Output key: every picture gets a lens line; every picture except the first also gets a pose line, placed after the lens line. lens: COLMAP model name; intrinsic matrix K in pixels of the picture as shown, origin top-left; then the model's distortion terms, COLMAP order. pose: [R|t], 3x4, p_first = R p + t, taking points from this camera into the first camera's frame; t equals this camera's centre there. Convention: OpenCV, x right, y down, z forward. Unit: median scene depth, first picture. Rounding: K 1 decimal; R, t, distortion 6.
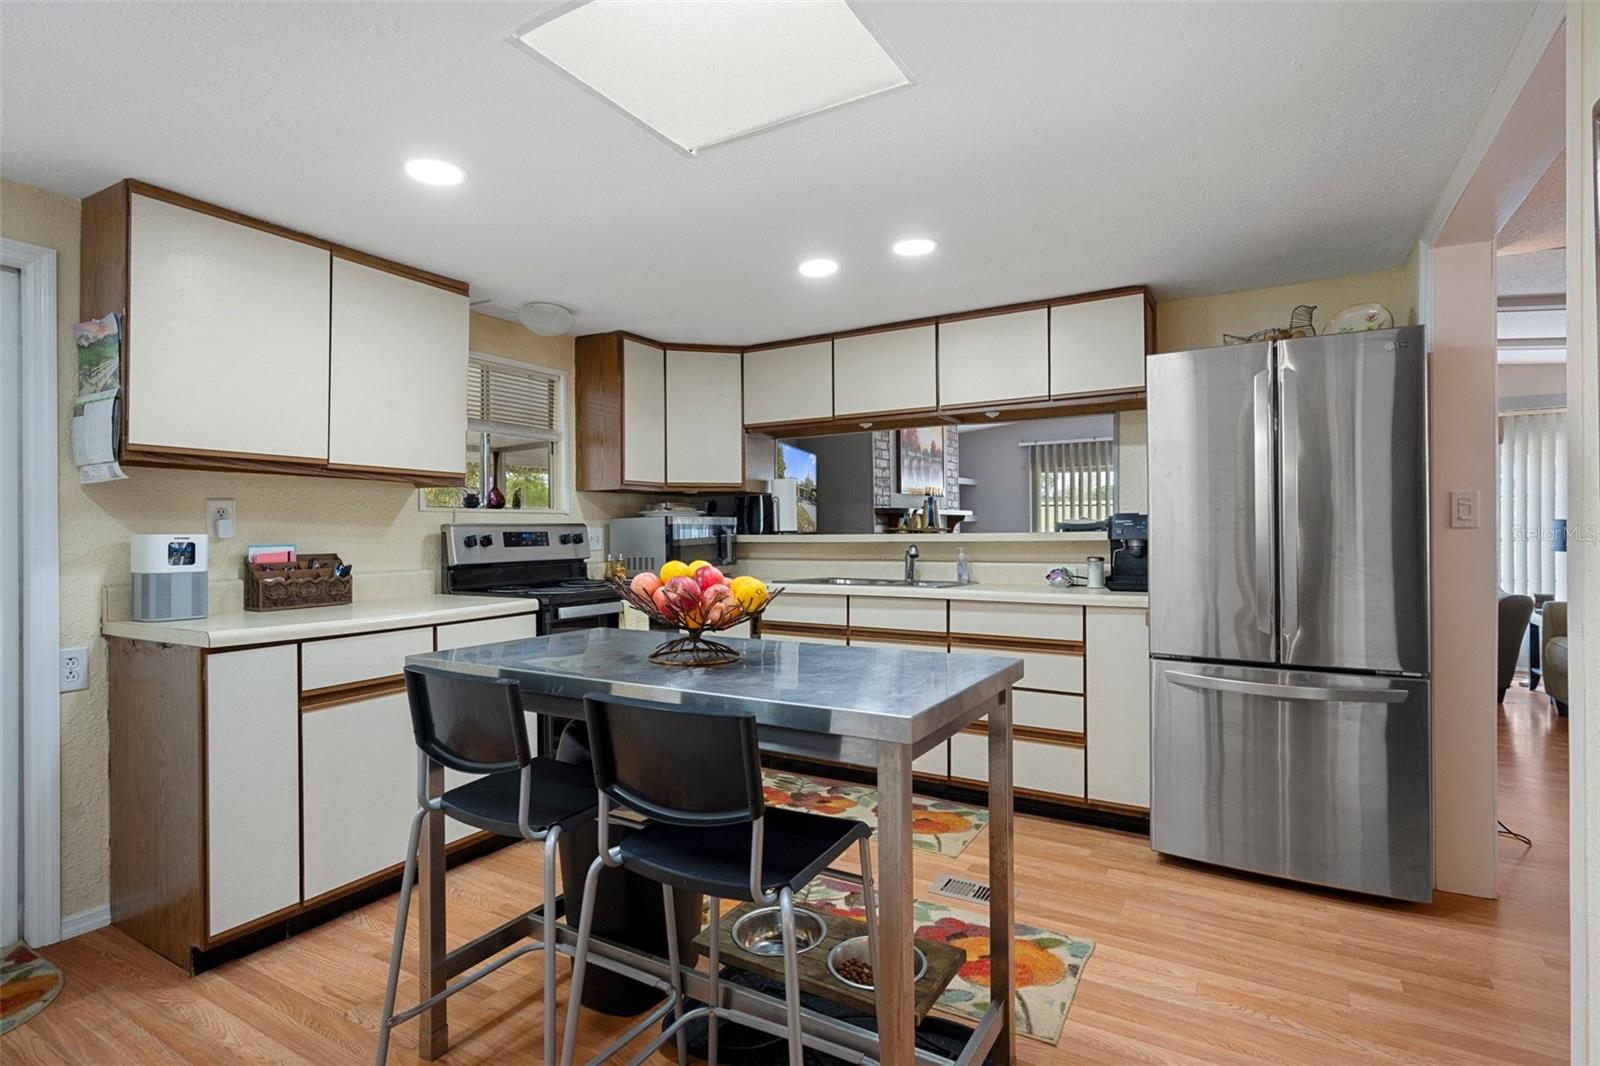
lens RADIAL K [[786.7, 0, 790.9], [0, 786.7, 527.2], [0, 0, 1]] dist [0.005662, 0.000849]
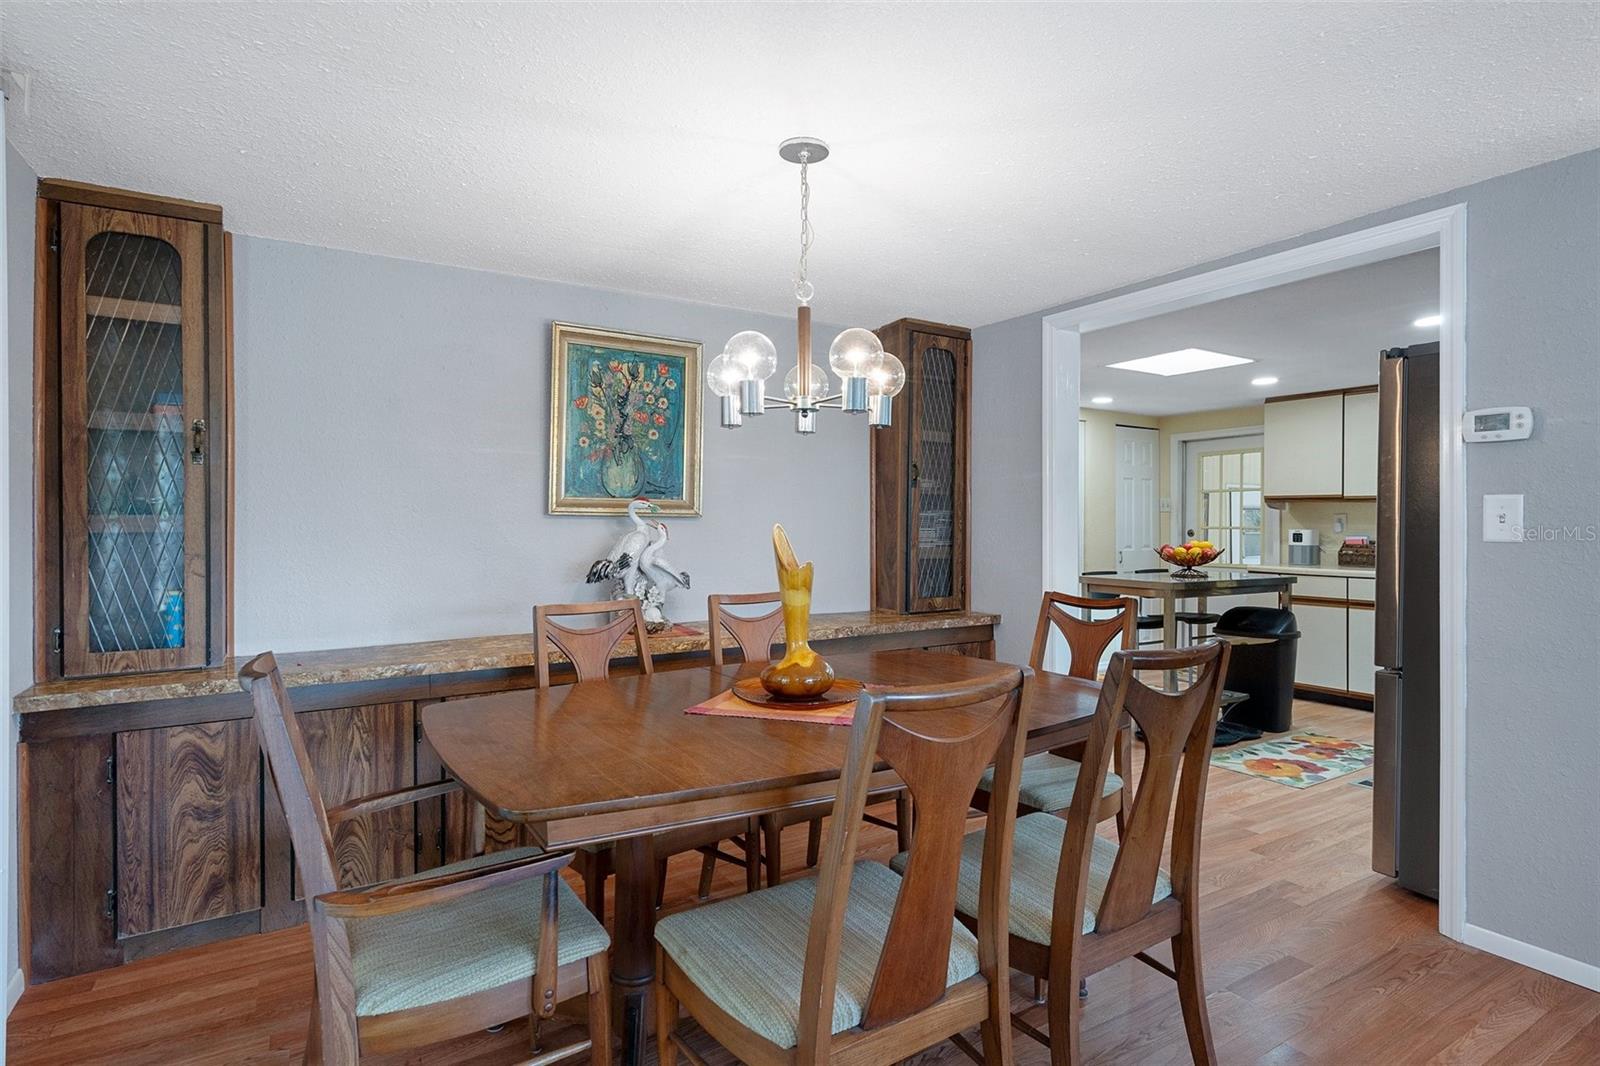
lens RADIAL K [[820.8, 0, 777.0], [0, 820.8, 528.7], [0, 0, 1]] dist [-0.000400, 0.000570]
pose [[-0.473822, 0.010757, -0.880555, 2.032103], [0.002191, 0.999937, 0.011036, -0.022502], [0.880618, 0.003300, -0.473816, 0.712447]]
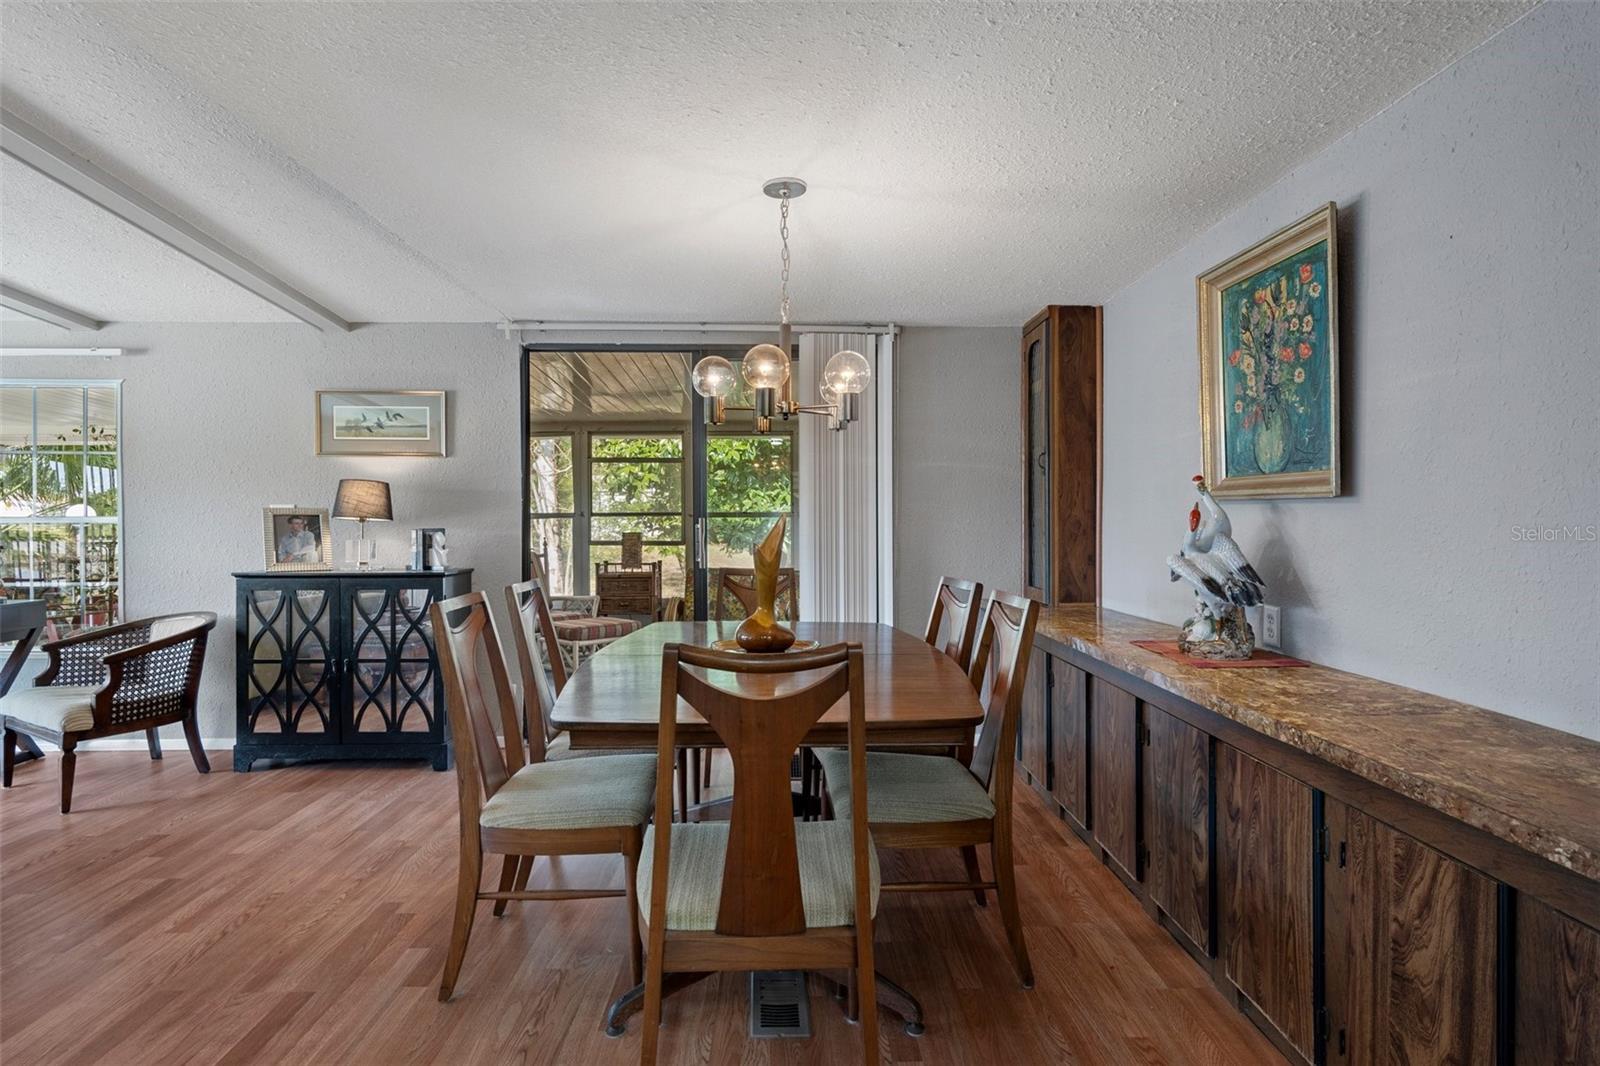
lens RADIAL K [[820.8, 0, 810.9], [0, 820.8, 527.6], [0, 0, 1]] dist [-0.000400, 0.000570]
pose [[-0.517466, -0.004403, 0.855693, 0.433263], [0.005333, 0.999951, 0.008371, -0.006213], [-0.855687, 0.008895, -0.517417, 0.819690]]
